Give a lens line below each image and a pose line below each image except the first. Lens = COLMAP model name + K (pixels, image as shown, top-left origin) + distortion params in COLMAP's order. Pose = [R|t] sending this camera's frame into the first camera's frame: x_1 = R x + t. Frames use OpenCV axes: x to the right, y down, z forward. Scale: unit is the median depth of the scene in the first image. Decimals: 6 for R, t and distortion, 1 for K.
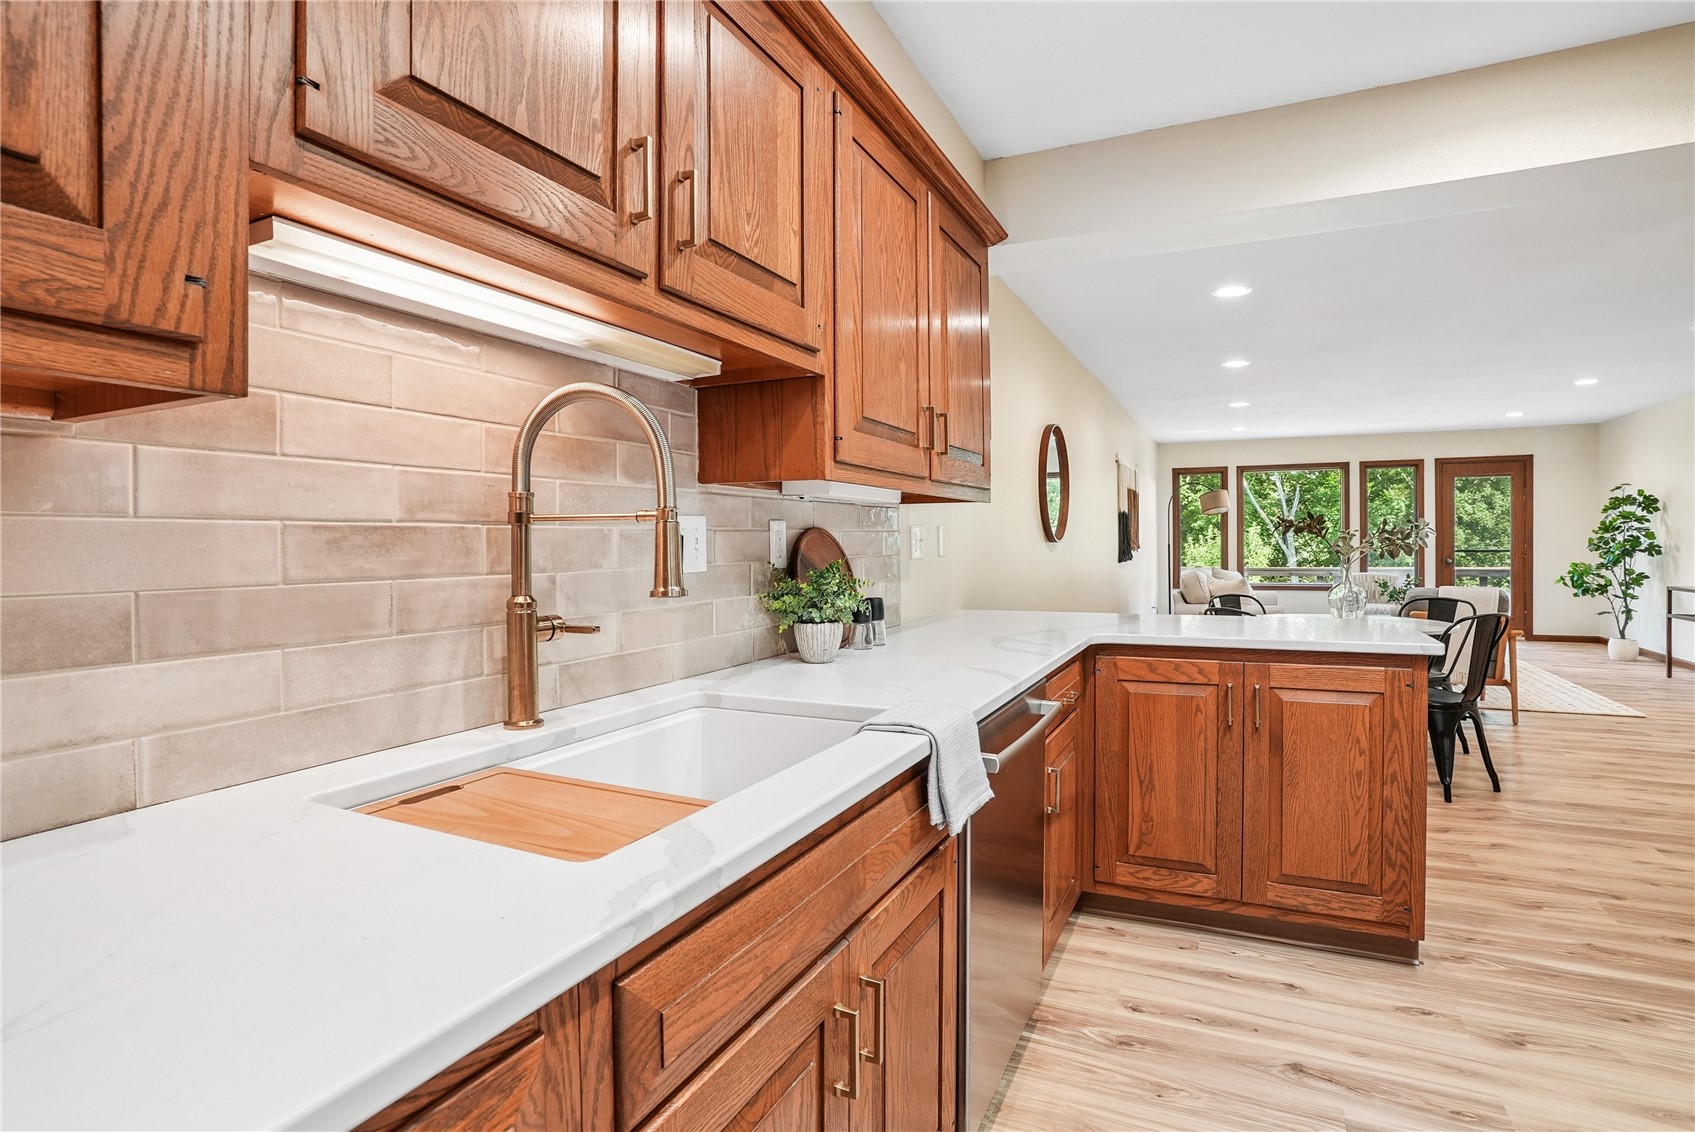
lens RADIAL K [[840.7, 0, 846.9], [0, 840.7, 549.7], [0, 0, 1]] dist [-0.064756, 0.024781]
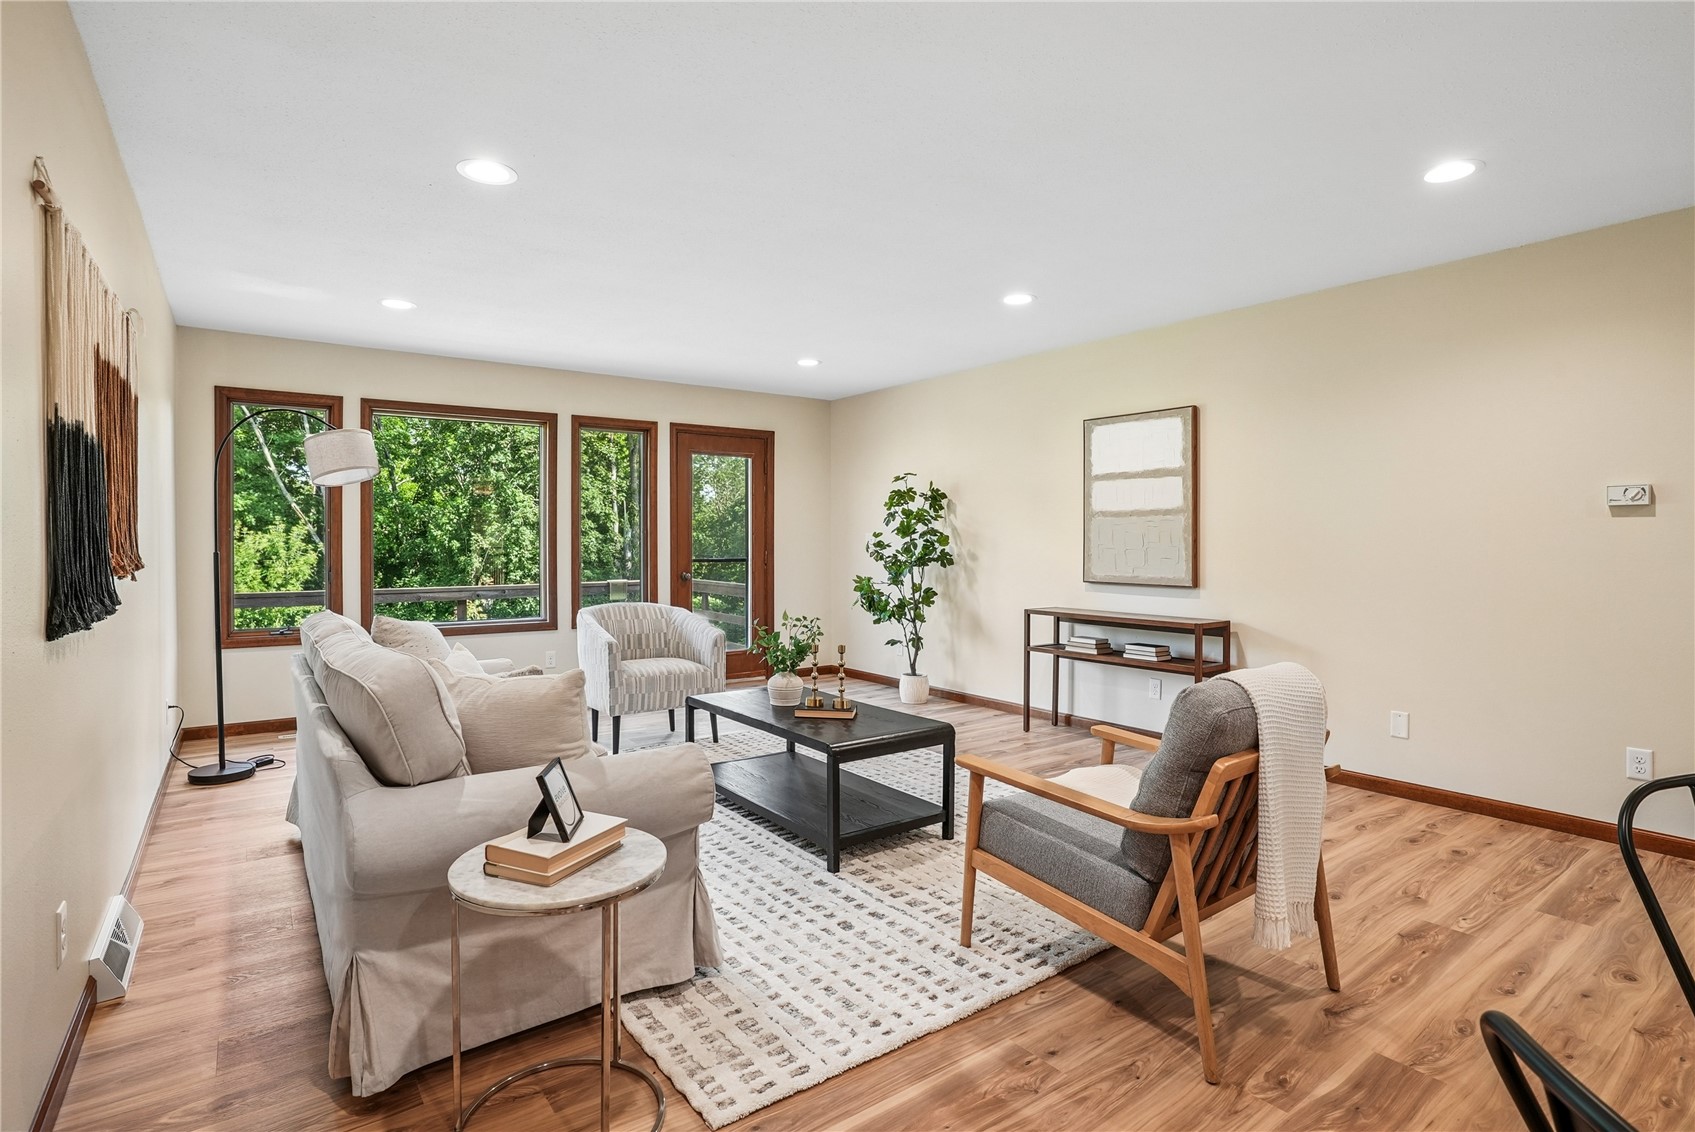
lens RADIAL K [[840.7, 0, 841.7], [0, 840.7, 551.3], [0, 0, 1]] dist [-0.064756, 0.024781]
pose [[0.476609, -0.005643, 0.879097, 0.857225], [0.004551, 0.999982, 0.003951, -0.039211], [-0.879103, 0.002118, 0.476626, 2.560069]]
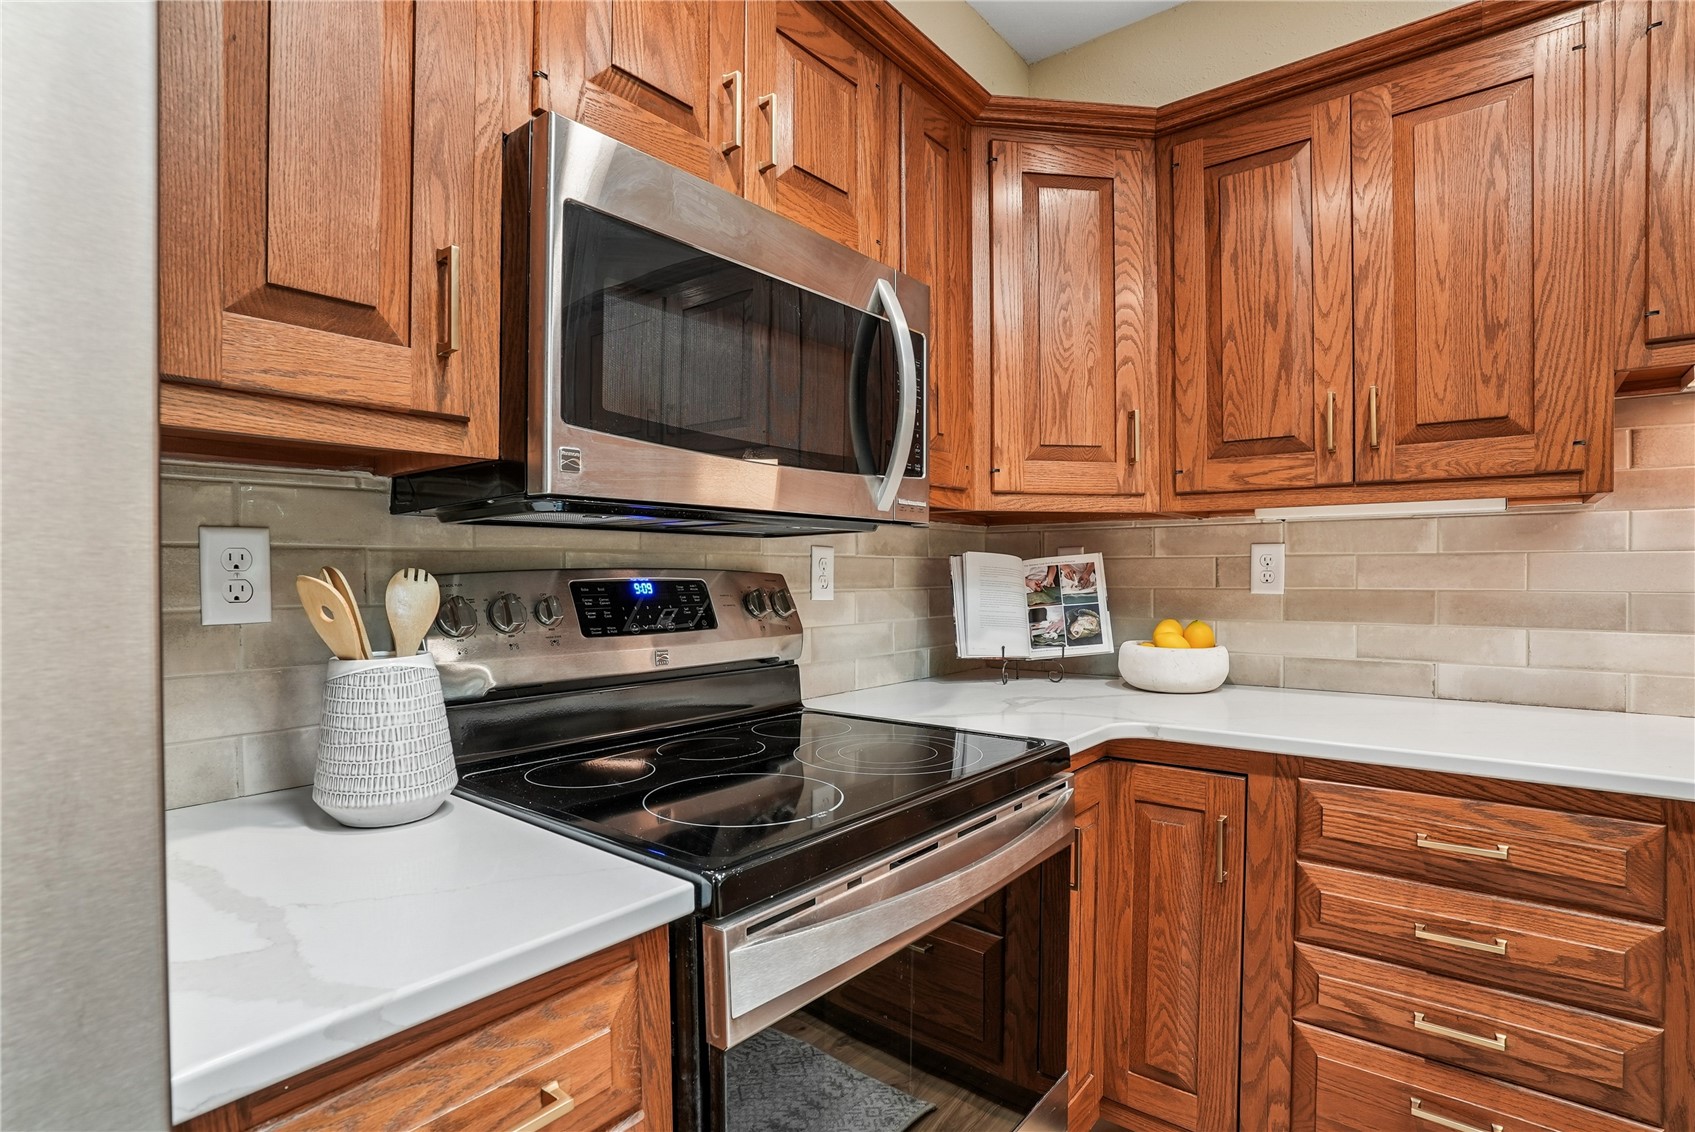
lens RADIAL K [[840.7, 0, 833.1], [0, 840.7, 585.9], [0, 0, 1]] dist [-0.064756, 0.024781]
pose [[-0.236094, 0.021419, -0.971494, 0.550800], [-0.003682, 0.999730, 0.022936, 0.001126], [0.971723, 0.008992, -0.235952, -0.127978]]
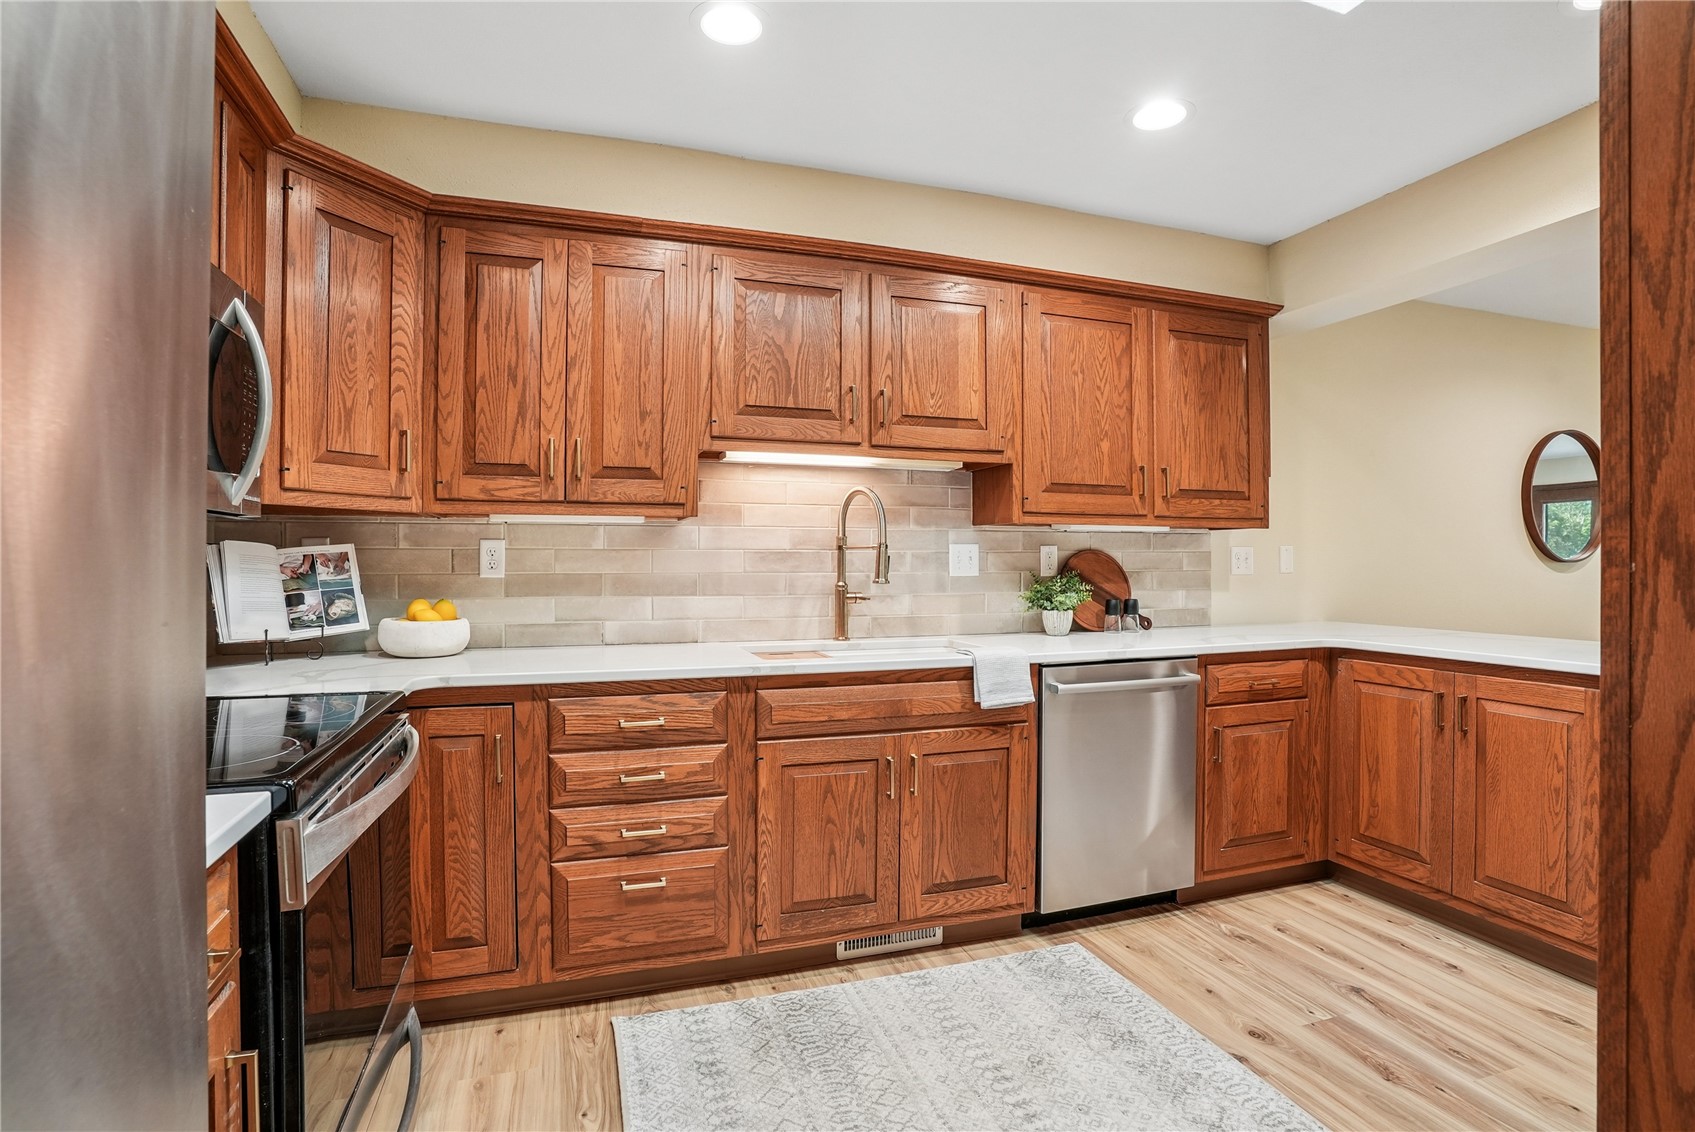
lens RADIAL K [[840.7, 0, 849.6], [0, 840.7, 568.6], [0, 0, 1]] dist [-0.064756, 0.024781]
pose [[0.697932, 0.014145, -0.716024, 0.794482], [-0.011823, 0.999896, 0.008229, -0.000008], [0.716066, 0.002722, 0.698027, -0.364255]]
